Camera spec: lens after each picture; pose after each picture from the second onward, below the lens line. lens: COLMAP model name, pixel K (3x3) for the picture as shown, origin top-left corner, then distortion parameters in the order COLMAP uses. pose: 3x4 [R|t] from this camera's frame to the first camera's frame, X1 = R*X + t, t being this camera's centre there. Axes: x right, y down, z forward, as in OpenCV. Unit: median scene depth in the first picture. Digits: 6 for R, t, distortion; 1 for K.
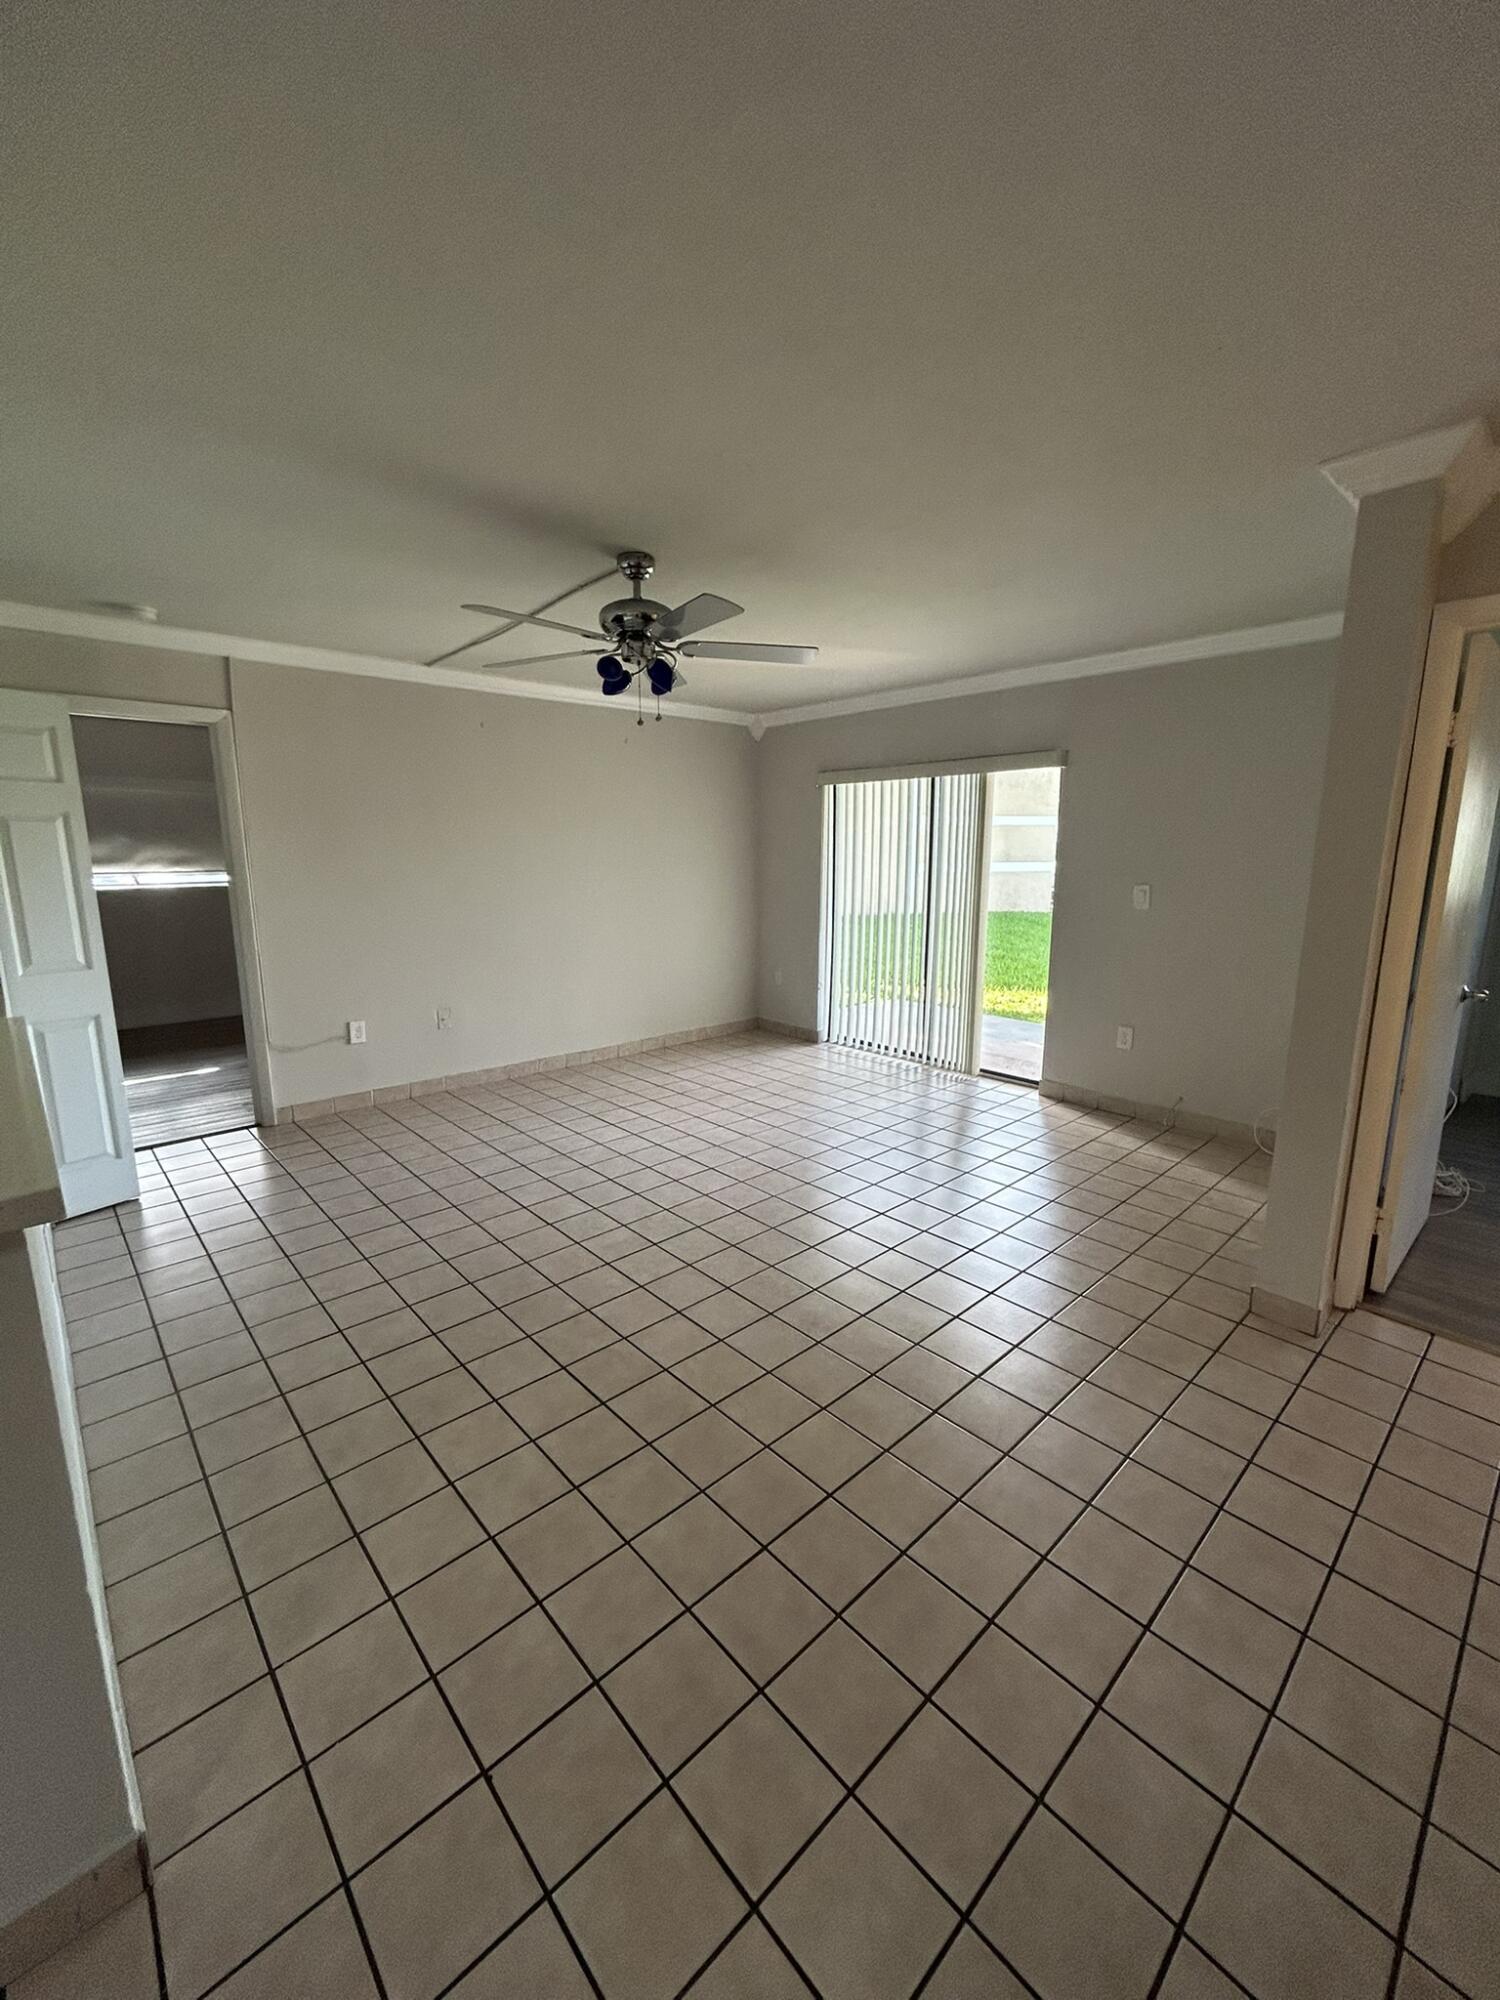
lens RADIAL K [[800.0, 0, 741.5], [0, 800.0, 997.9], [0, 0, 1]] dist [-0.002946, 0.001294]
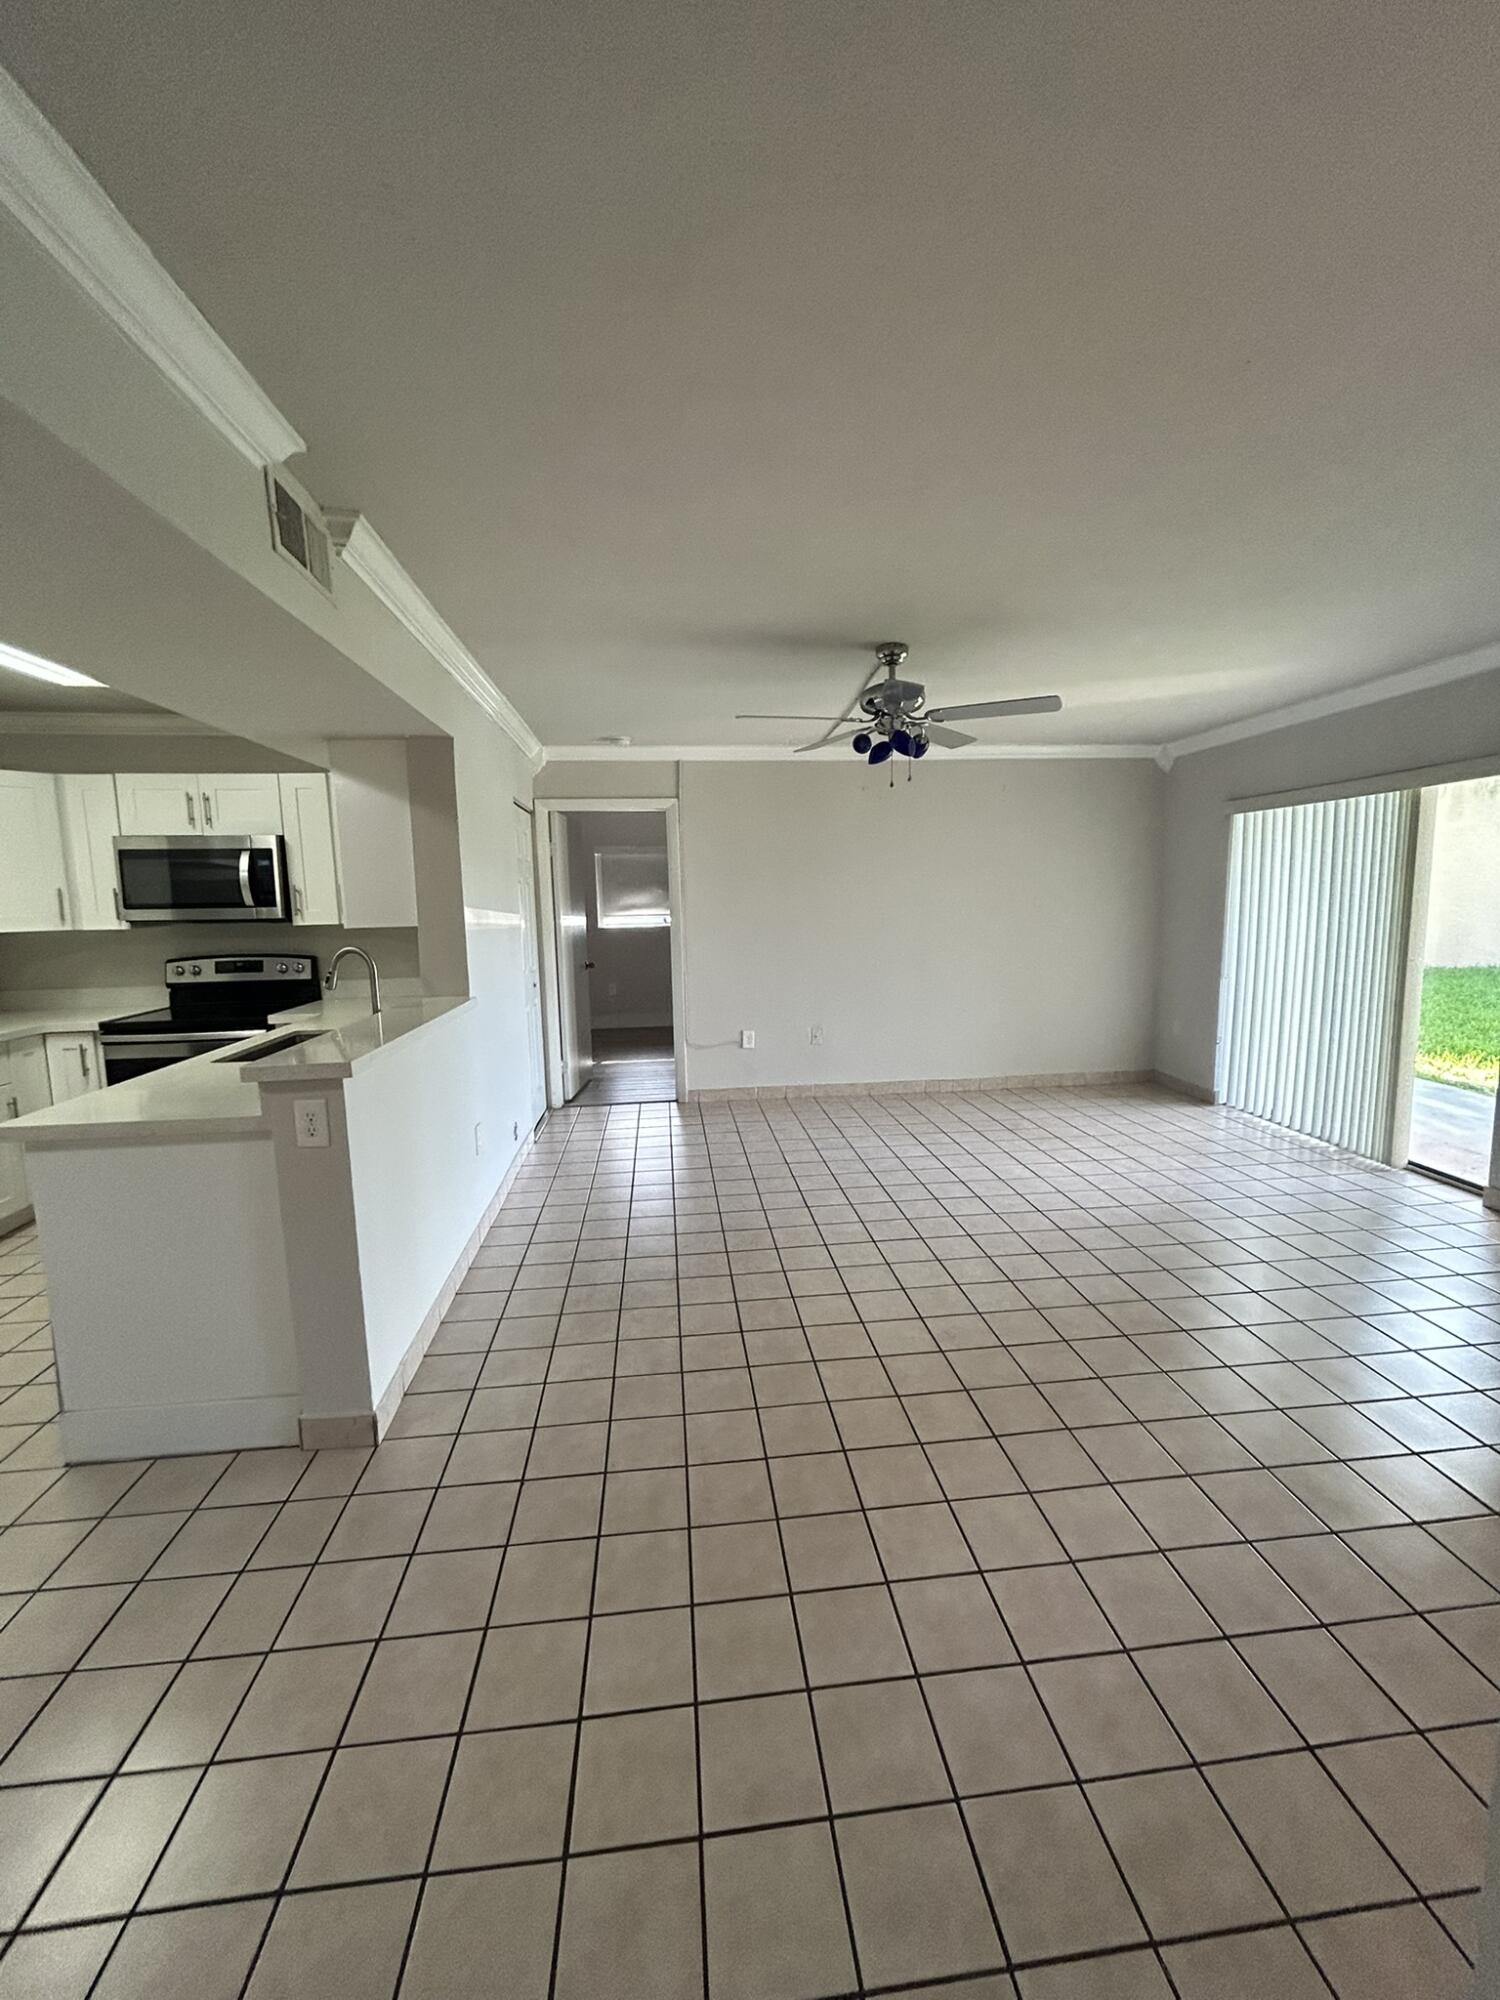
lens RADIAL K [[800.0, 0, 757.0], [0, 800.0, 1003.3], [0, 0, 1]] dist [-0.002946, 0.001294]
pose [[0.806888, 0.063163, -0.587317, 0.272633], [-0.087913, 0.996034, -0.013662, 0.002051], [0.584125, 0.062656, 0.809242, -0.020943]]
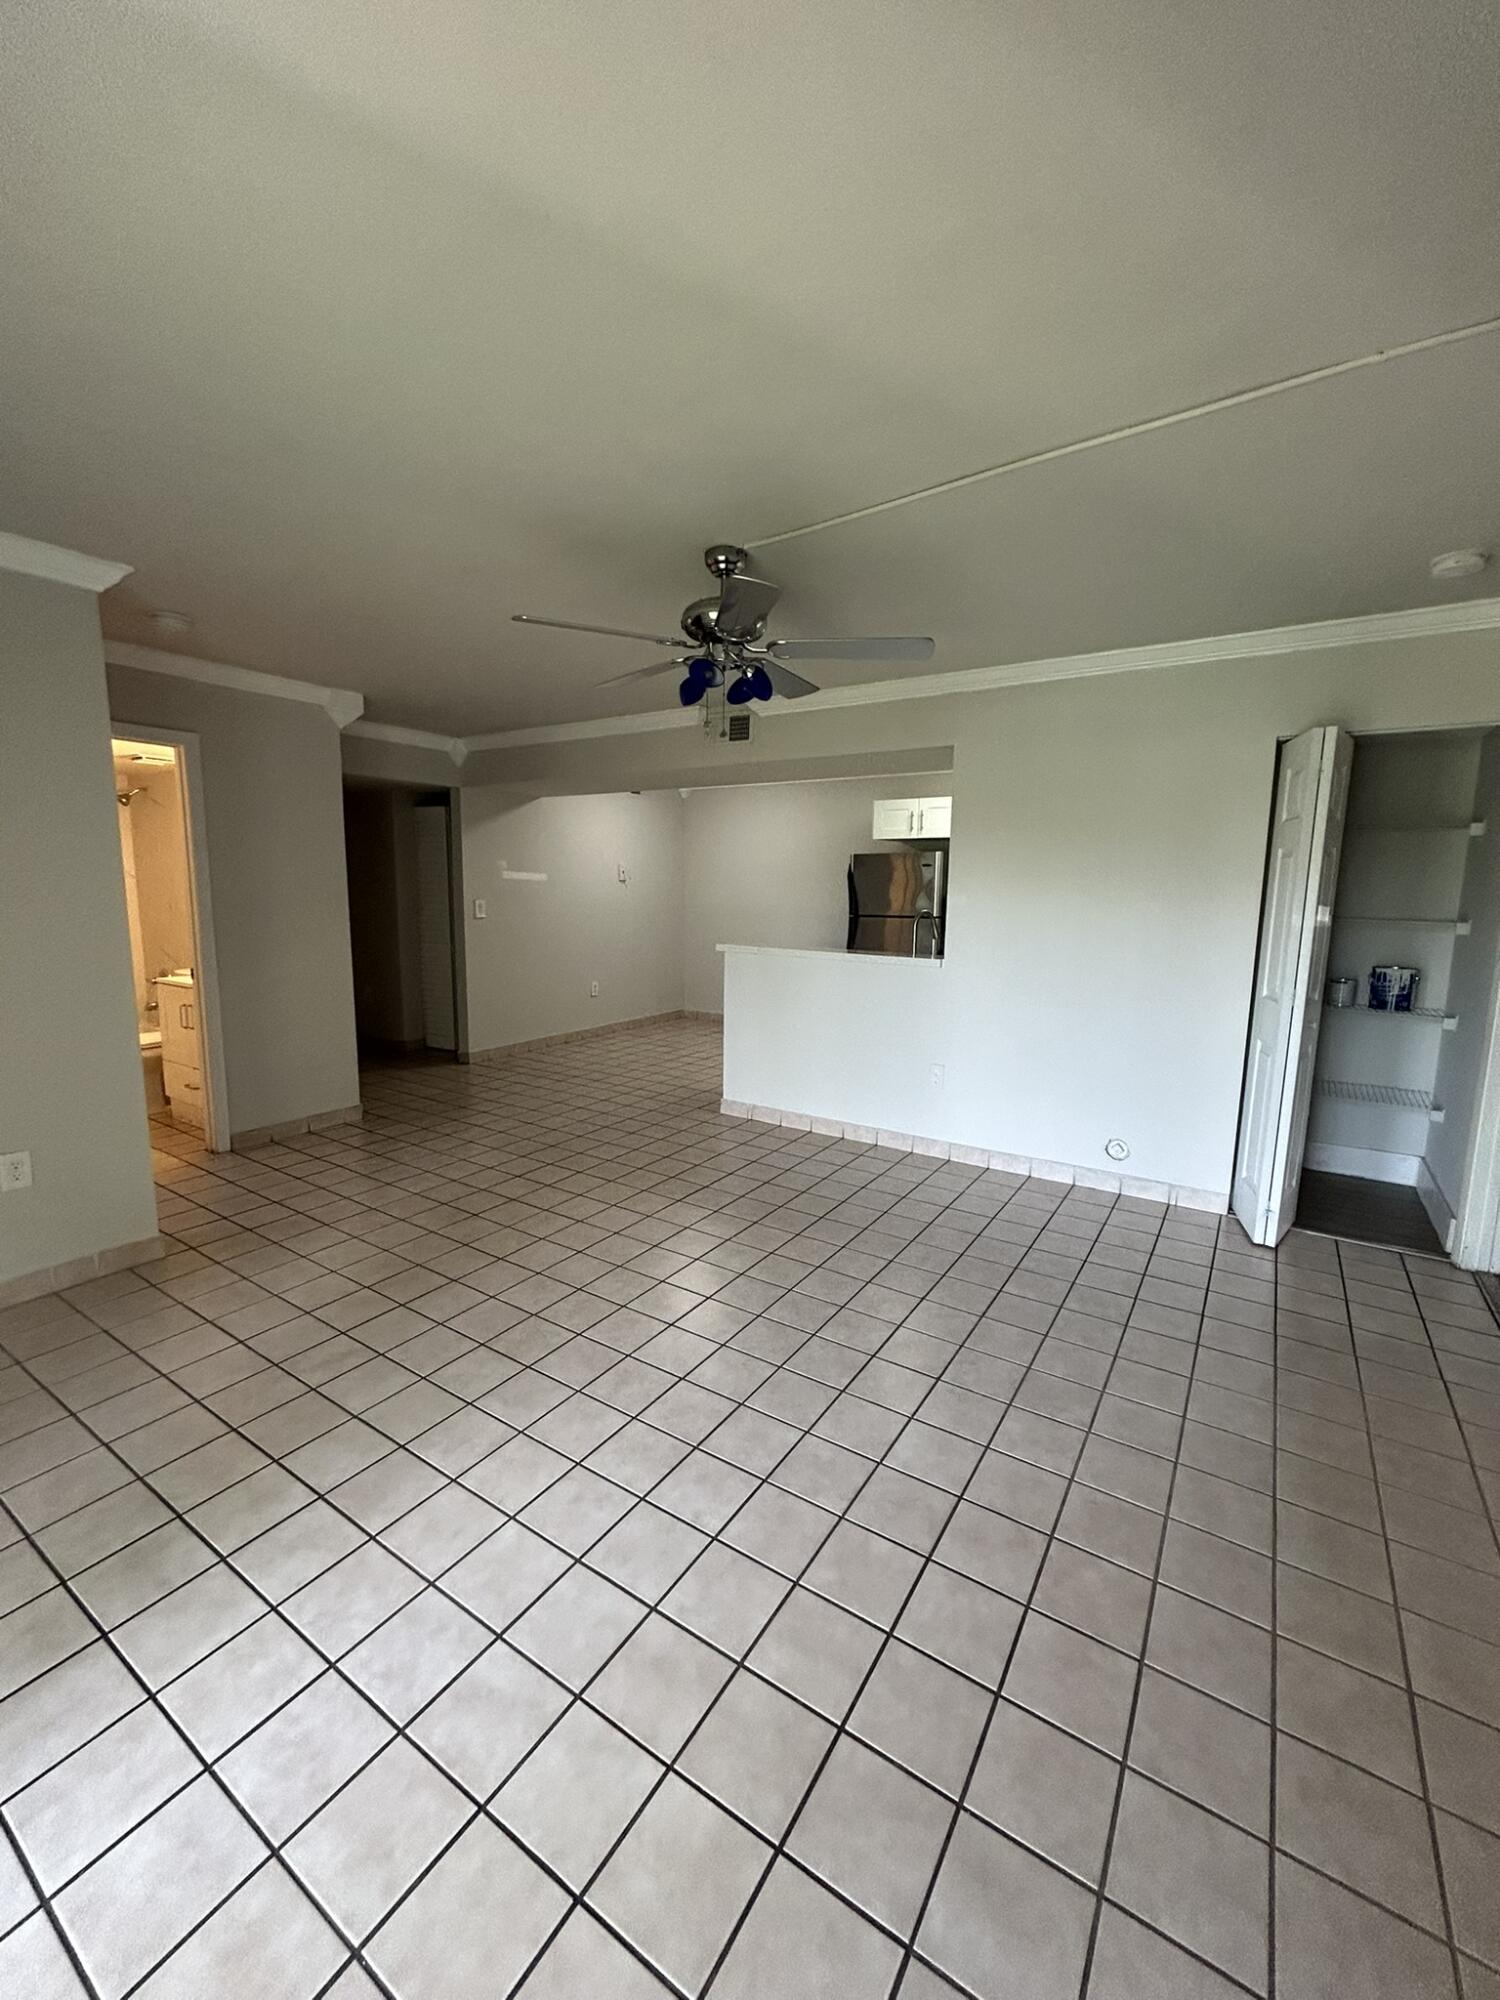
lens RADIAL K [[800.0, 0, 758.3], [0, 800.0, 998.5], [0, 0, 1]] dist [-0.002946, 0.001294]
pose [[-0.967468, 0.023096, -0.251935, 0.042580], [-0.059649, 0.946925, 0.315871, -0.232842], [0.245859, 0.320622, -0.914743, 1.276713]]
